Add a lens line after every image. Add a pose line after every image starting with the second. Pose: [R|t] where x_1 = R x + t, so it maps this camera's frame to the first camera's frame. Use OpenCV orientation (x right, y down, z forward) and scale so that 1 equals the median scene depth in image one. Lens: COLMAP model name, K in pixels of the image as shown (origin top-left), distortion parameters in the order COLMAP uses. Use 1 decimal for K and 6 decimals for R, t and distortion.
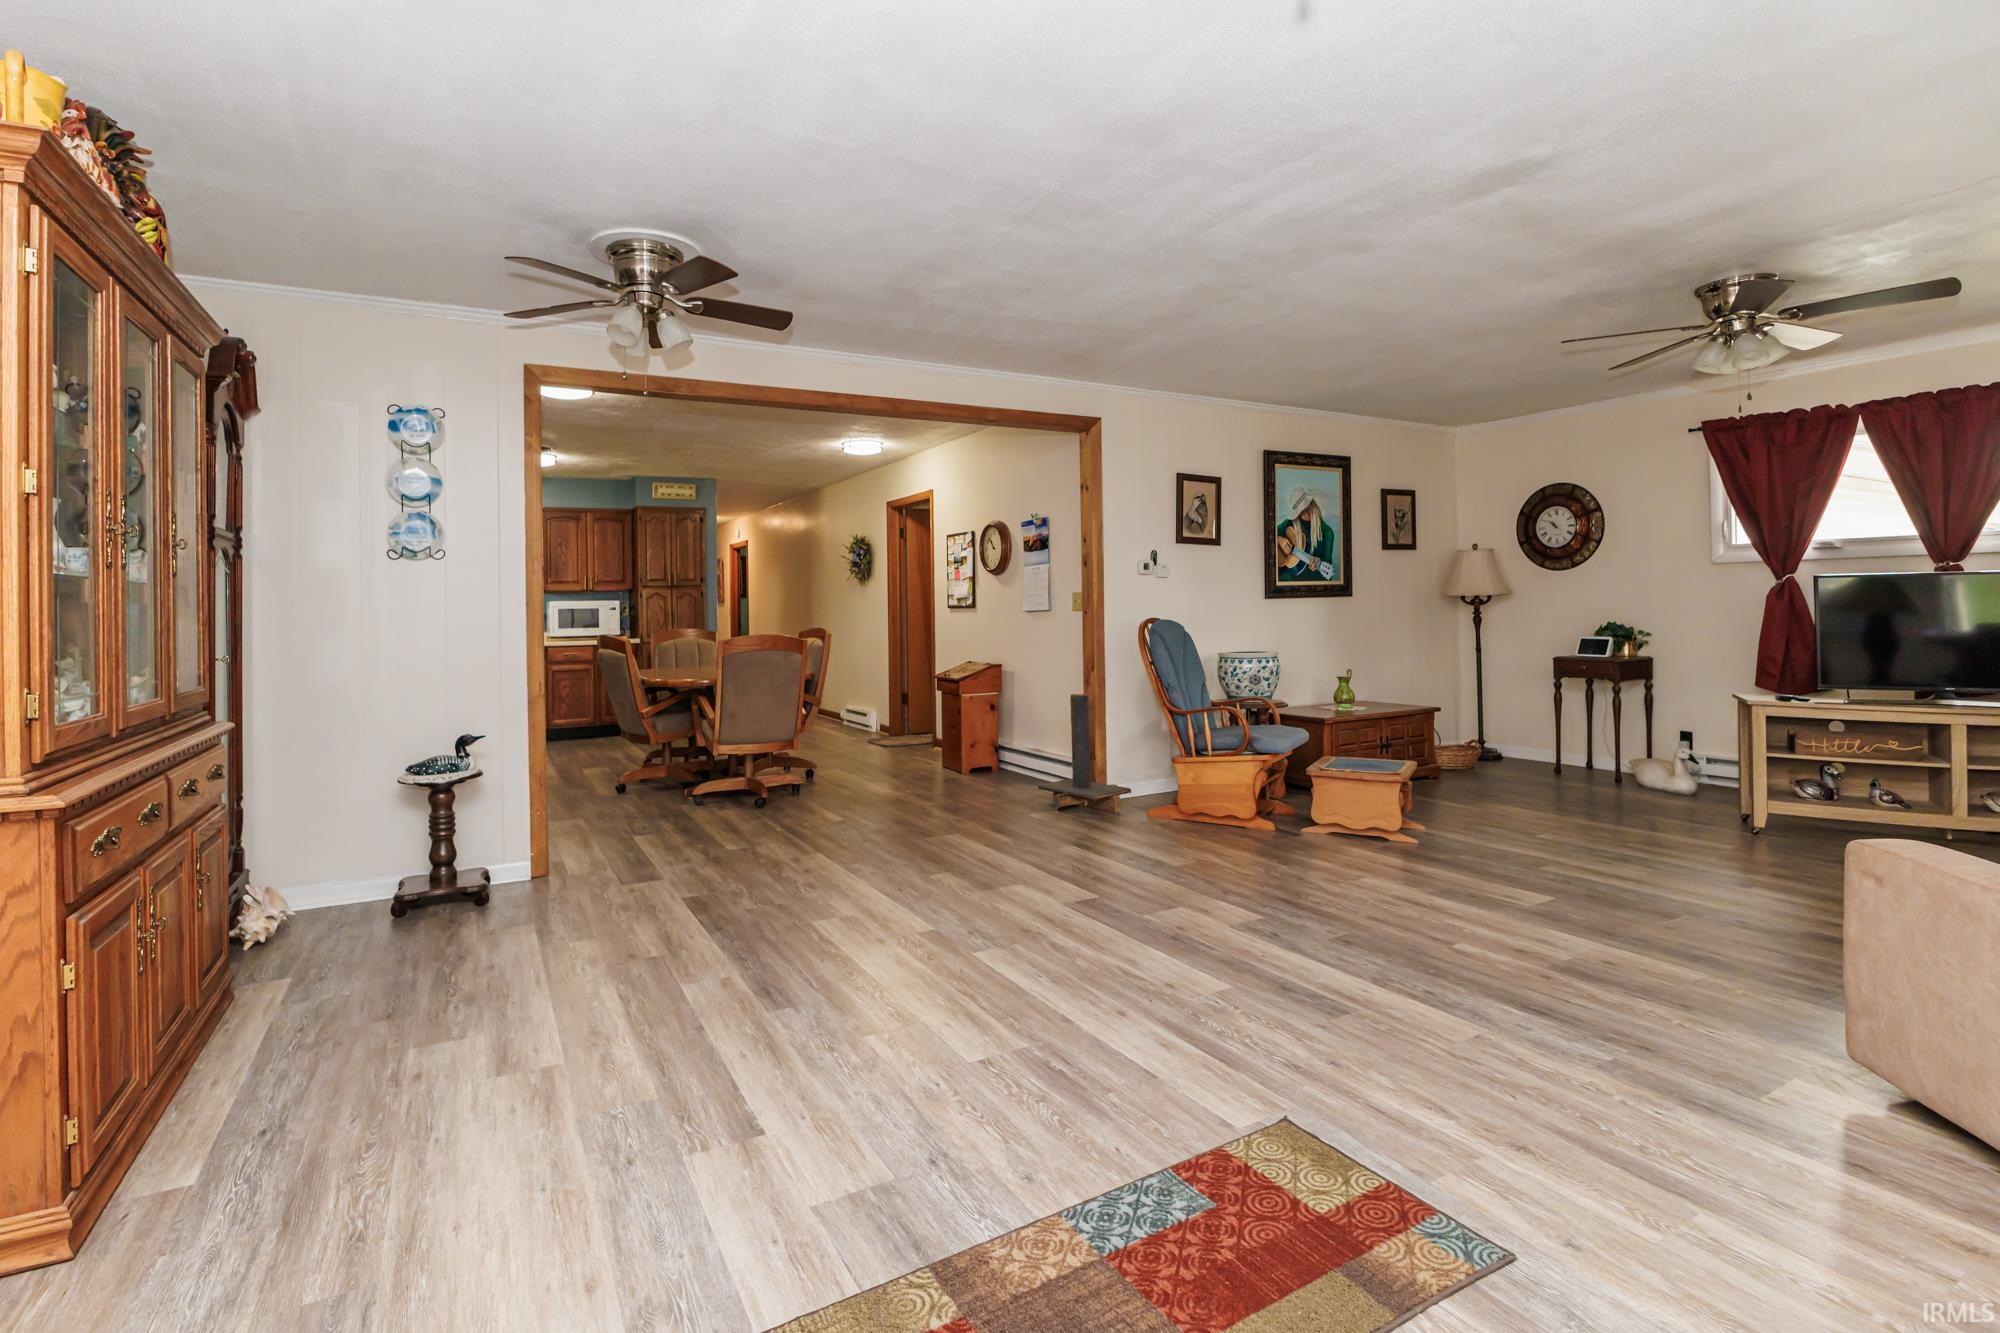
lens RADIAL K [[968.5, 0, 1001.5], [0, 968.5, 602.0], [0, 0, 1]] dist [-0.003115, 0.001173]
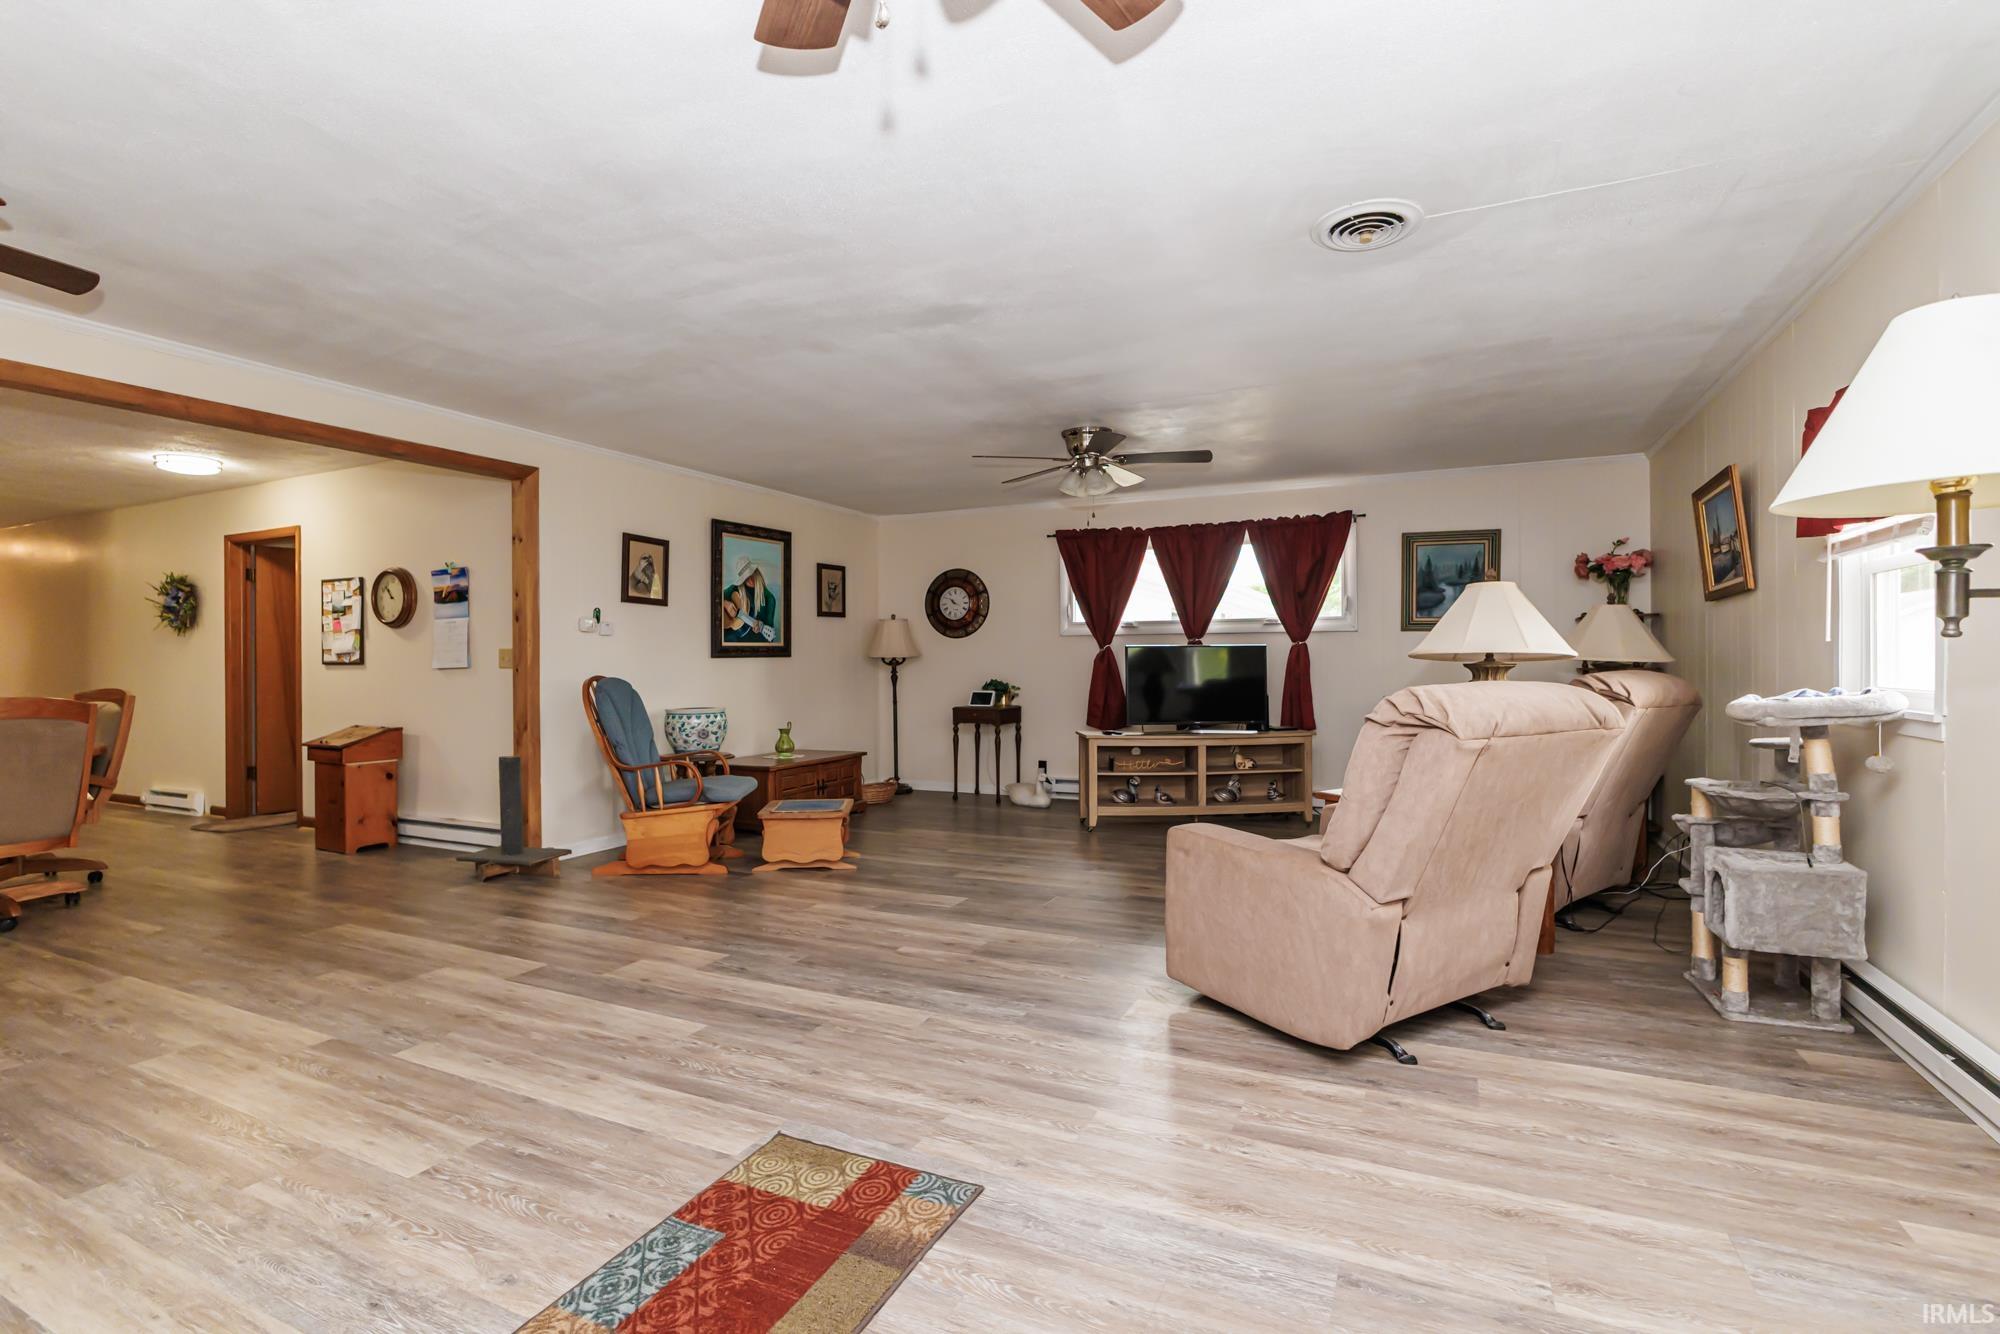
lens RADIAL K [[888.0, 0, 1000.0], [0, 888.0, 667.0], [0, 0, 1]] dist [-0.001351, 0.000701]
pose [[0.819035, 0.008443, 0.573682, -0.048359], [-0.010888, 0.999940, 0.000827, 0.003748], [-0.573641, -0.006923, 0.819078, 0.026771]]
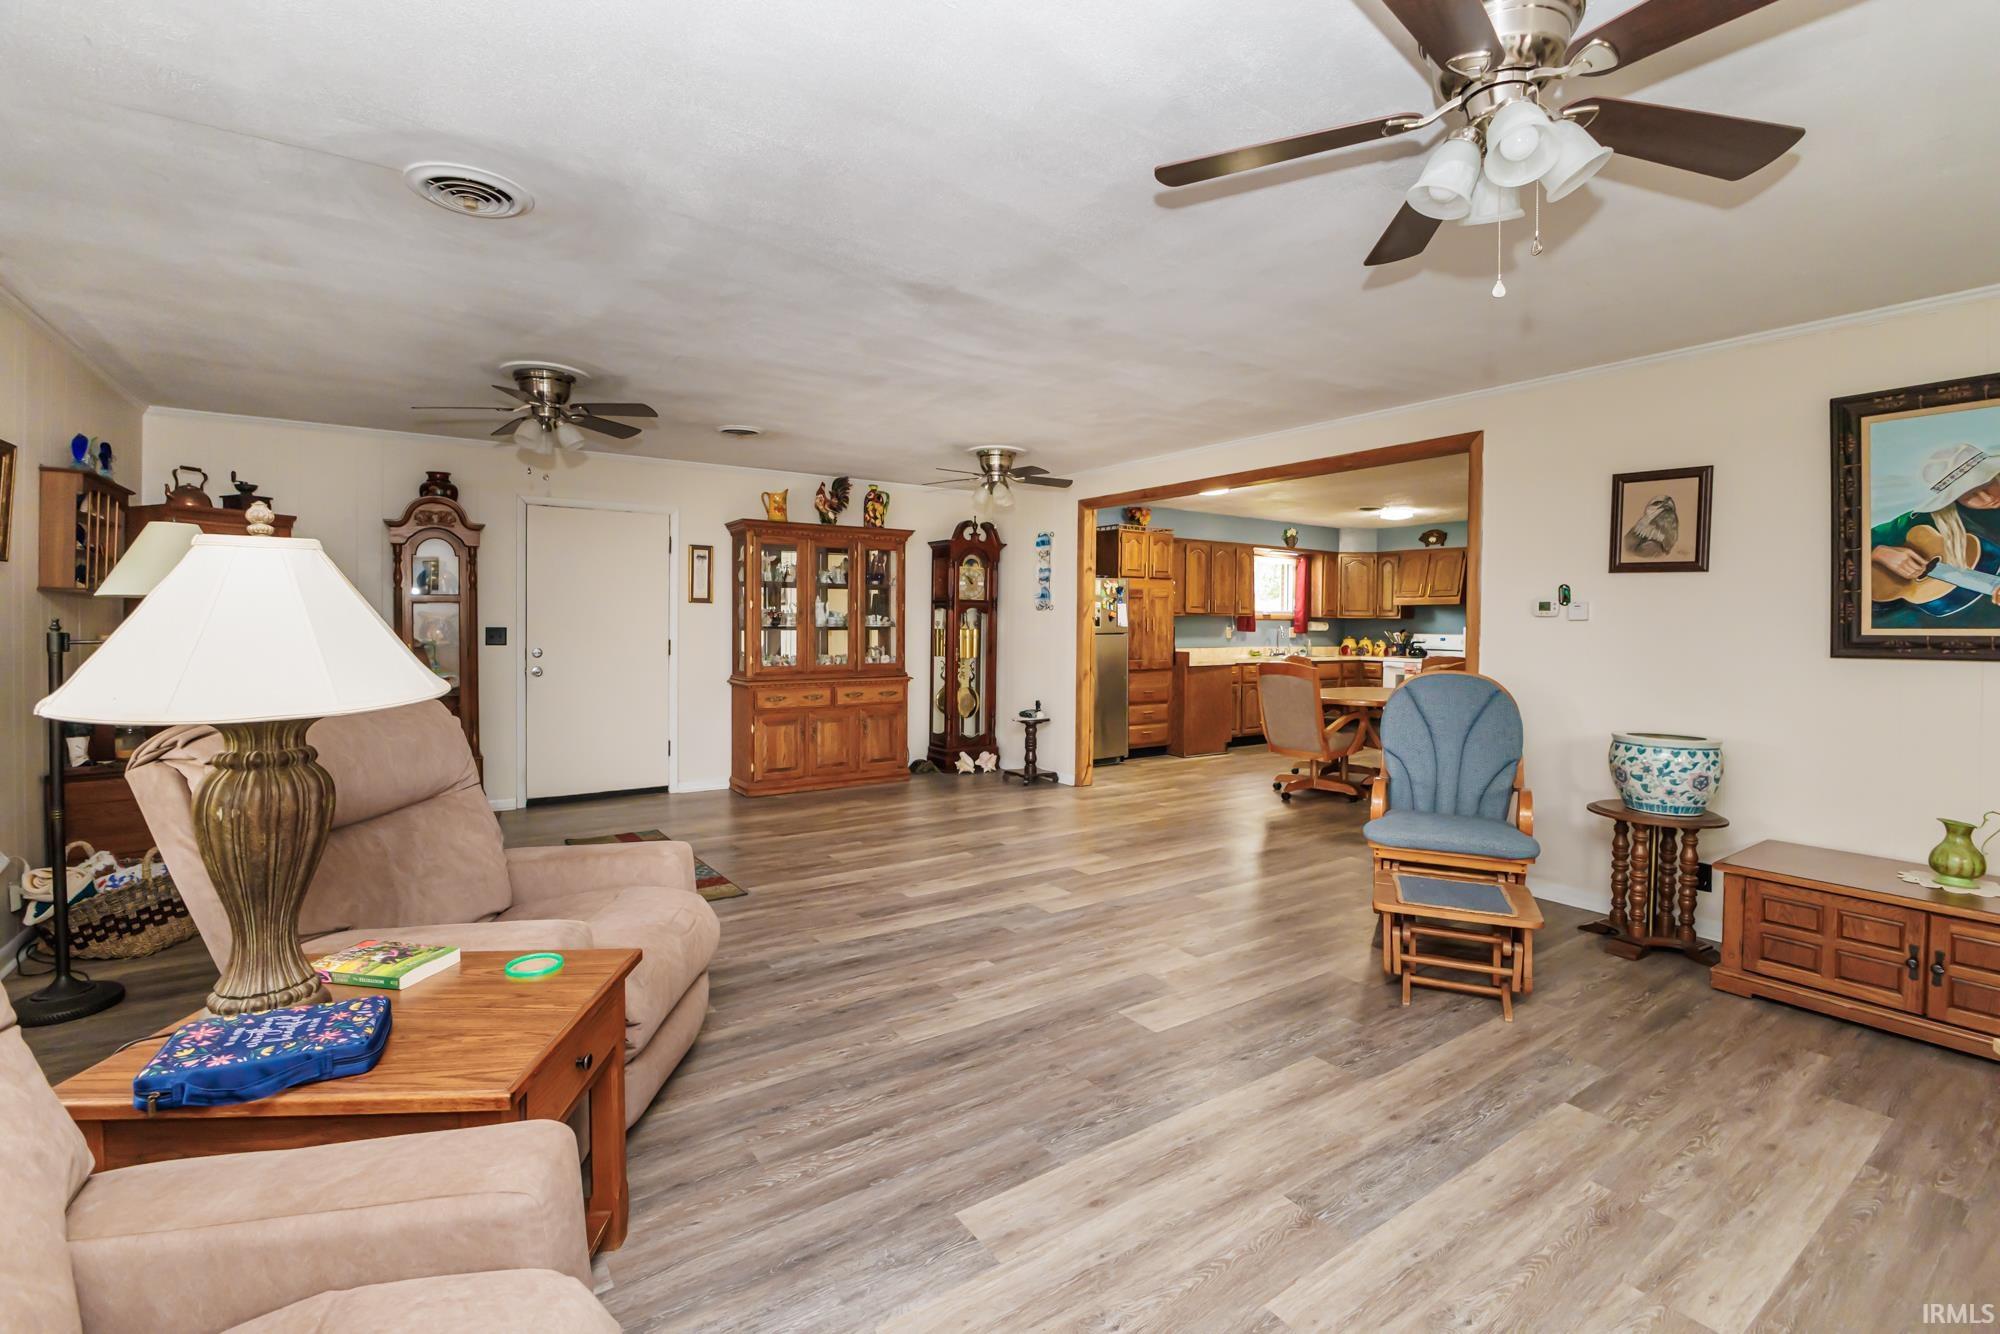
lens RADIAL K [[893.3, 0, 980.0], [0, 893.3, 640.0], [0, 0, 1]] dist [-0.001927, -0.000016]
pose [[0.081382, 0.037308, -0.995984, 1.252956], [-0.003716, 0.999304, 0.037128, -0.052680], [0.996676, 0.000680, 0.081464, 0.750922]]
